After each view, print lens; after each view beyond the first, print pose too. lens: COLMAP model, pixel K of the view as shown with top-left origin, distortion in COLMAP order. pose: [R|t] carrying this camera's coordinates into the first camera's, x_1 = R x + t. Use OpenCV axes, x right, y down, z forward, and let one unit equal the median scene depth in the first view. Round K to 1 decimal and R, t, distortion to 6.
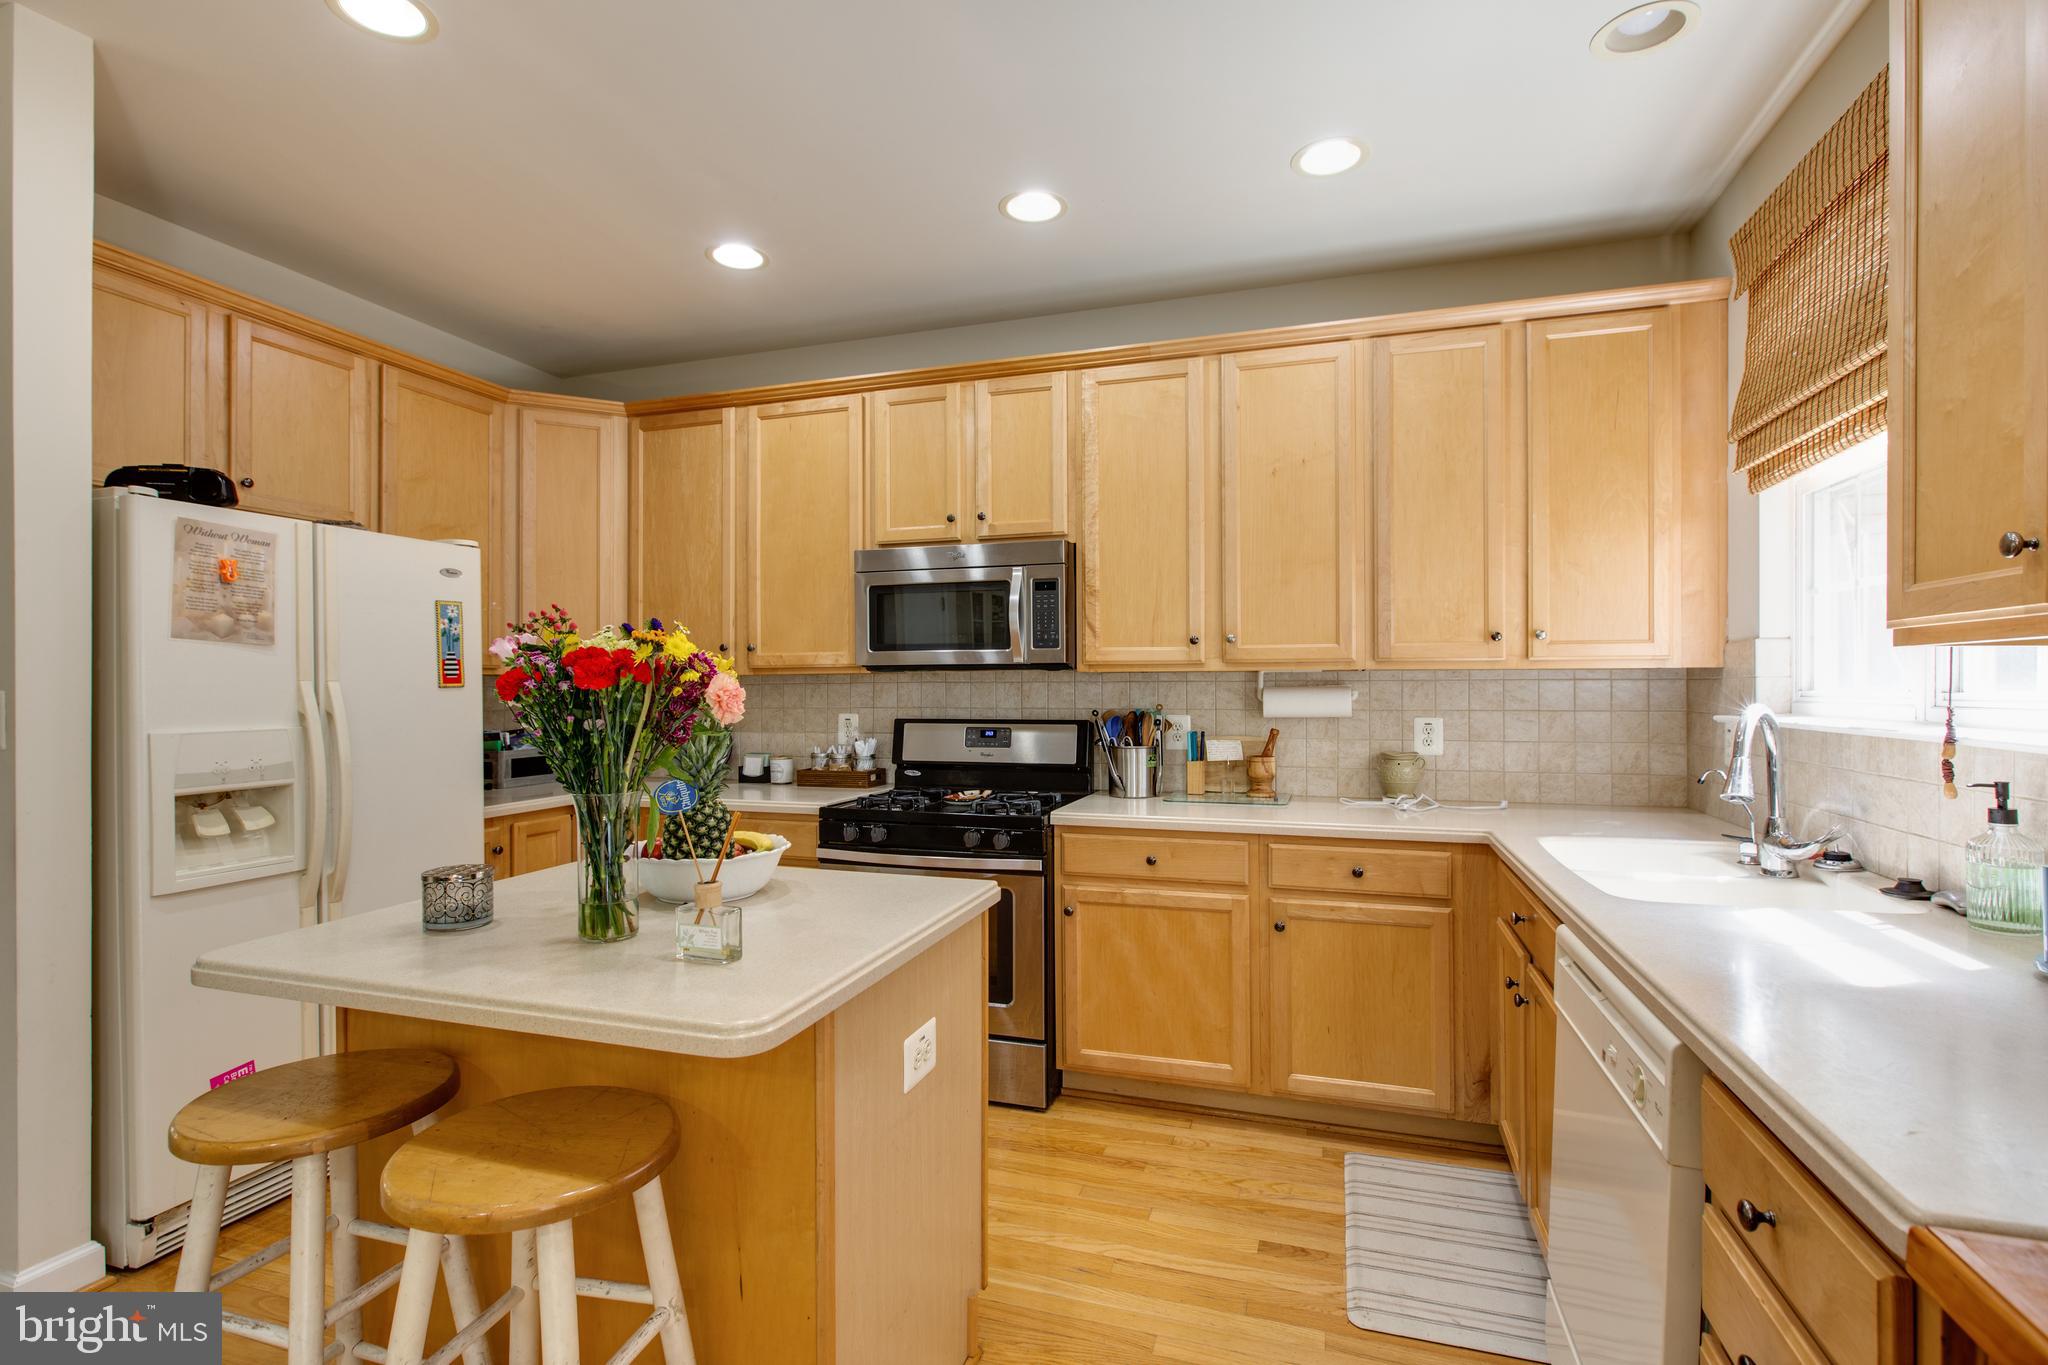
lens RADIAL K [[968.6, 0, 1019.2], [0, 968.6, 680.7], [0, 0, 1]] dist [-0.002859, 0.000322]
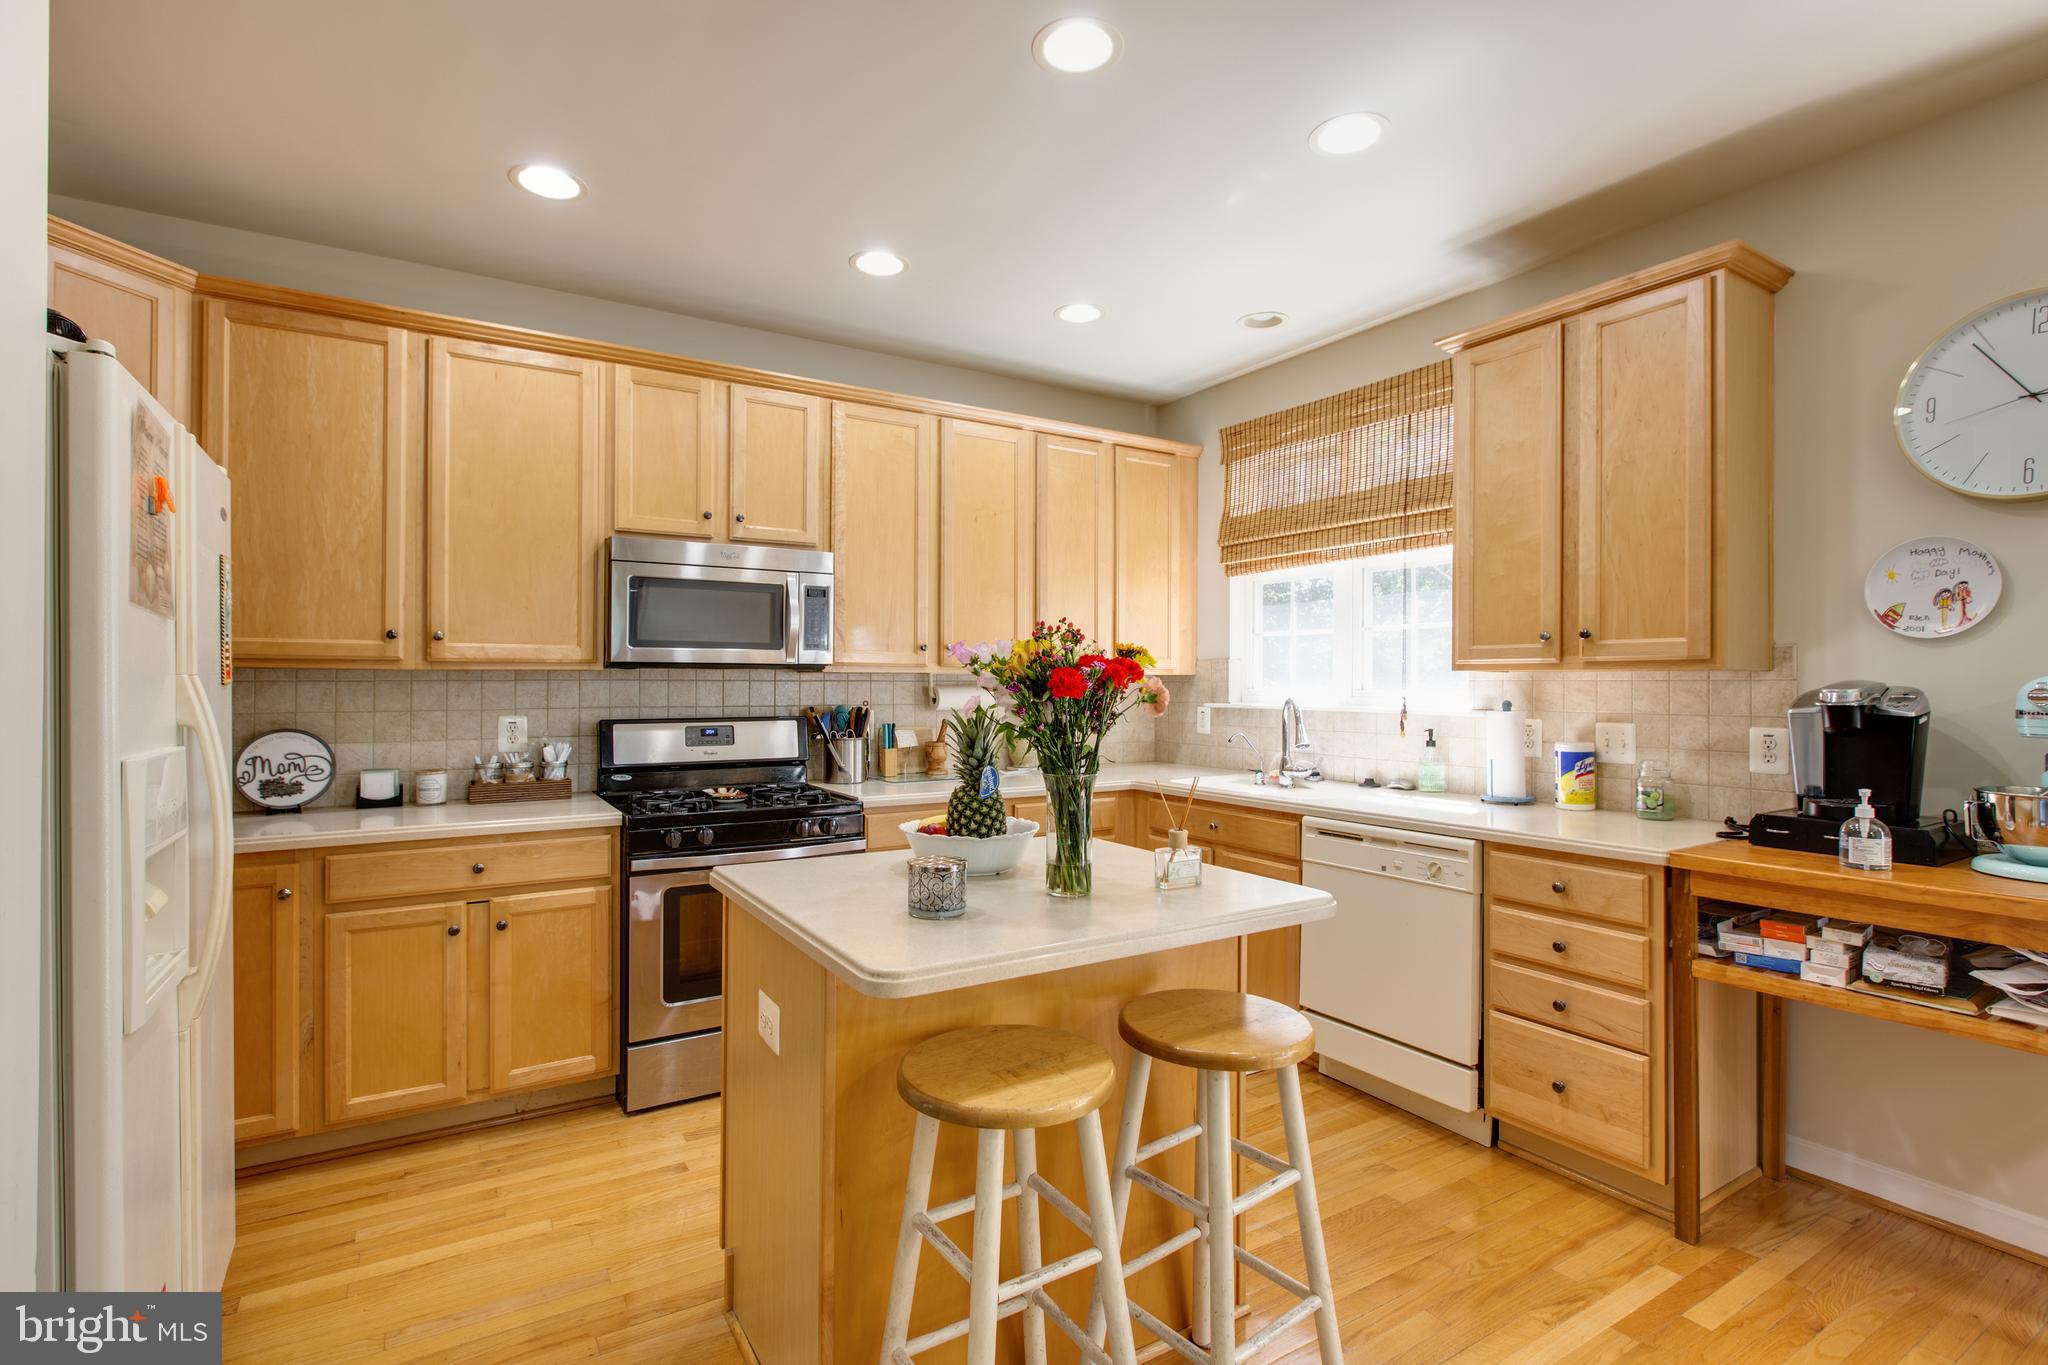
lens RADIAL K [[968.6, 0, 1018.2], [0, 968.6, 688.7], [0, 0, 1]] dist [-0.002859, 0.000322]
pose [[0.644880, 0.002025, 0.764281, -0.607380], [-0.007420, 0.999966, 0.003611, 0.003725], [-0.764248, -0.007999, 0.644873, 0.113029]]
